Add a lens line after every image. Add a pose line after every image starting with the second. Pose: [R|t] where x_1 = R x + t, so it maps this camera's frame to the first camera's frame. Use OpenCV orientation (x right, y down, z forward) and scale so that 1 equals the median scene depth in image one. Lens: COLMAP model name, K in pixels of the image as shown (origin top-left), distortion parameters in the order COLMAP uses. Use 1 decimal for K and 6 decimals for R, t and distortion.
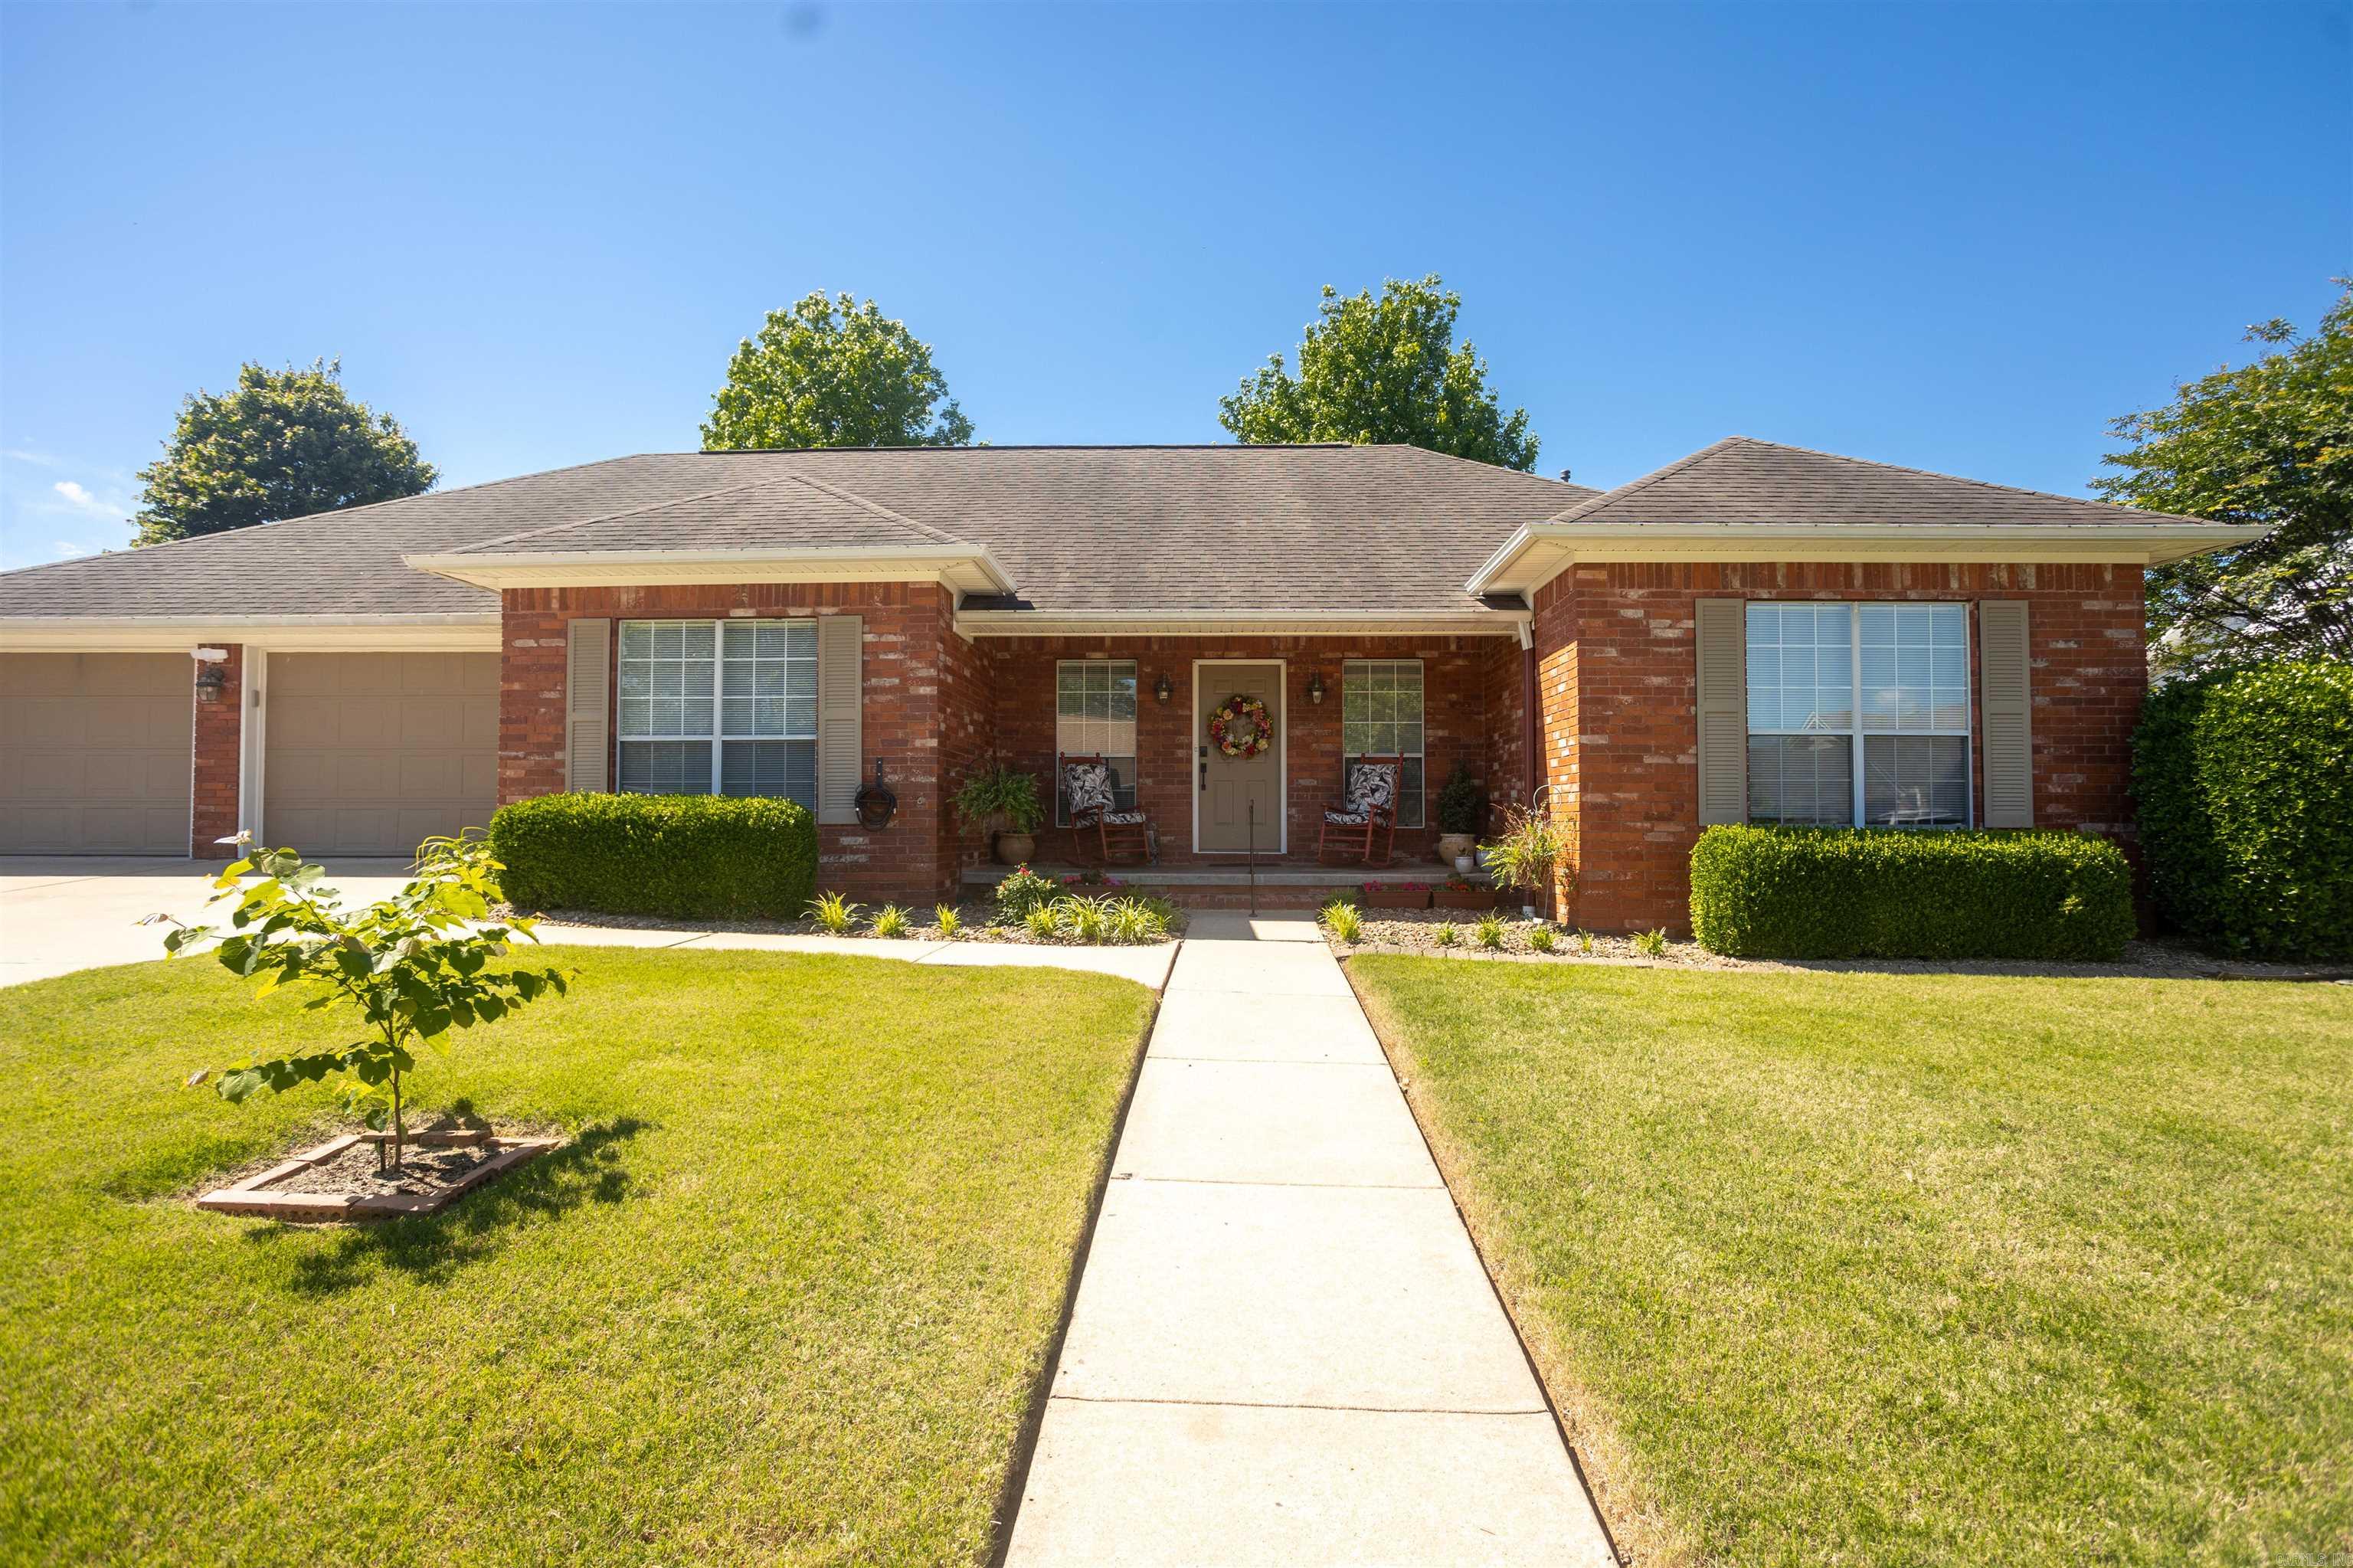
lens RADIAL K [[1135.1, 0, 1166.7], [0, 1135.1, 774.1], [0, 0, 1]] dist [-0.005078, 0.001801]
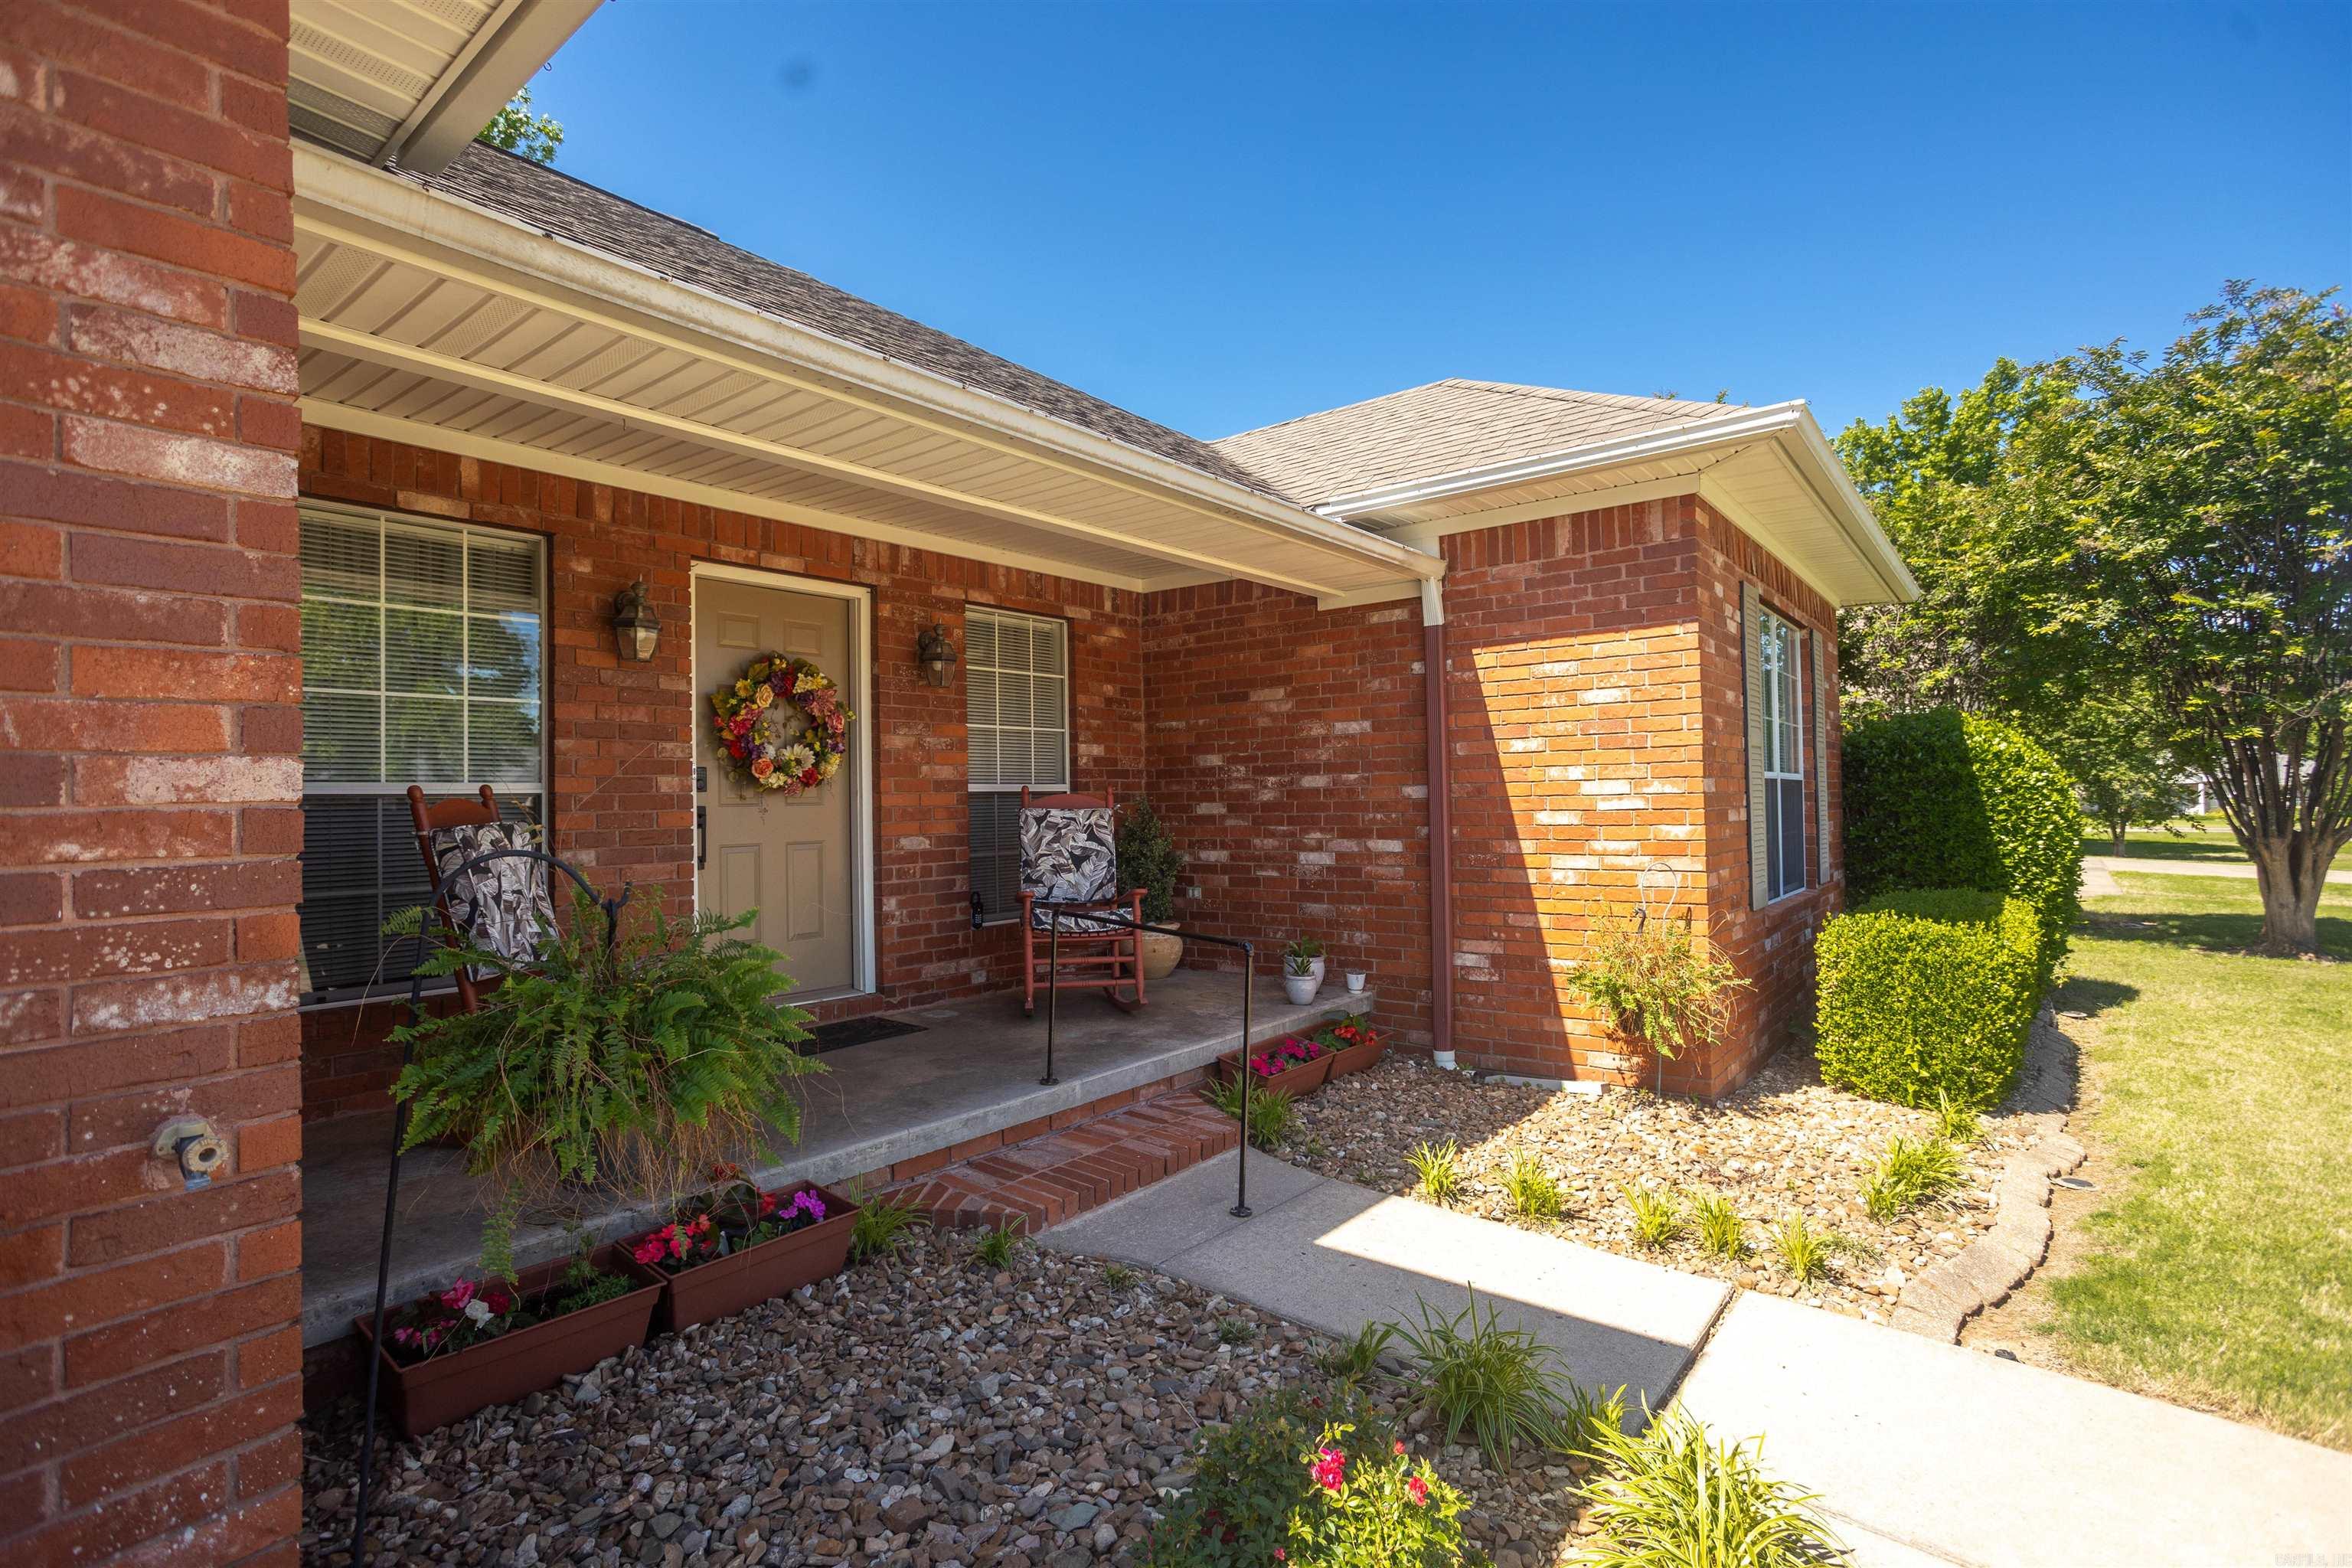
lens RADIAL K [[1134.5, 0, 1171.3], [0, 1134.5, 786.0], [0, 0, 1]] dist [-0.005078, 0.001801]
pose [[0.609444, -0.002533, 0.792825, -0.199584], [-0.006435, 0.999946, 0.008141, -0.022524], [-0.792803, -0.010063, 0.609394, 0.609397]]
